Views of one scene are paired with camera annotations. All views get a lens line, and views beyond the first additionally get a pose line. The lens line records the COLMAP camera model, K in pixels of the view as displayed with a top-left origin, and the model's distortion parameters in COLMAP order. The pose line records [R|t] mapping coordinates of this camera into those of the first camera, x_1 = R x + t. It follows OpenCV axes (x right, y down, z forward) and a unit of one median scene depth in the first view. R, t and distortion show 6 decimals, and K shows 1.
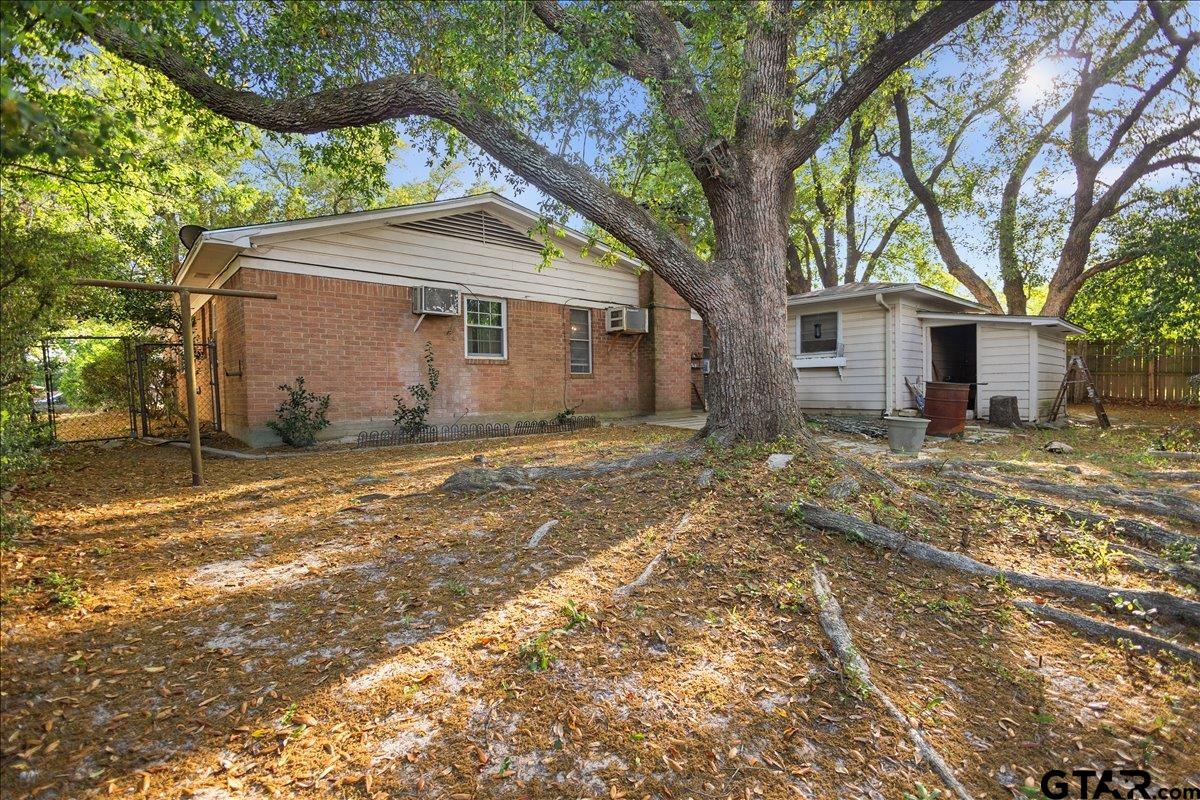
lens RADIAL K [[568.7, 0, 603.4], [0, 568.7, 384.5], [0, 0, 1]] dist [0.000089, -0.000154]
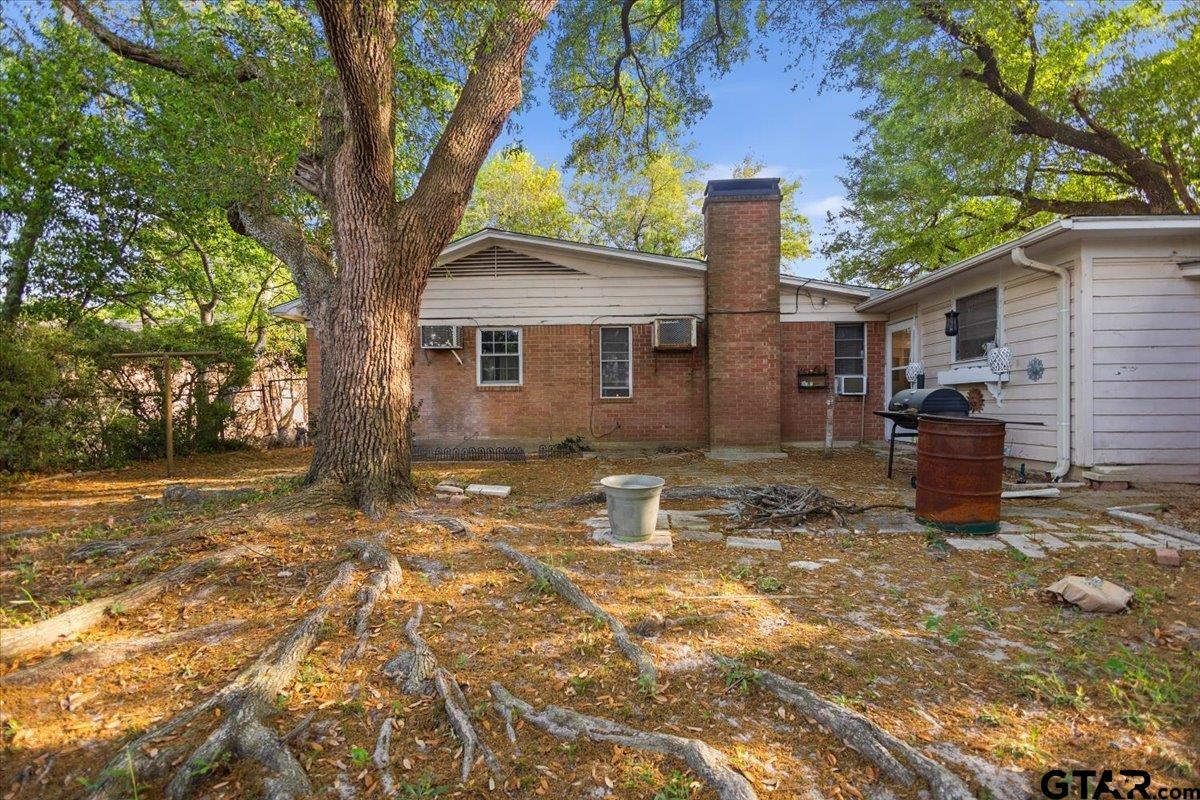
lens RADIAL K [[568.7, 0, 603.4], [0, 568.7, 384.5], [0, 0, 1]] dist [0.000089, -0.000154]
pose [[0.710701, -0.019356, -0.703228, 0.647351], [0.004394, 0.999724, -0.023077, -0.021741], [0.703480, 0.013311, 0.710590, 0.378762]]
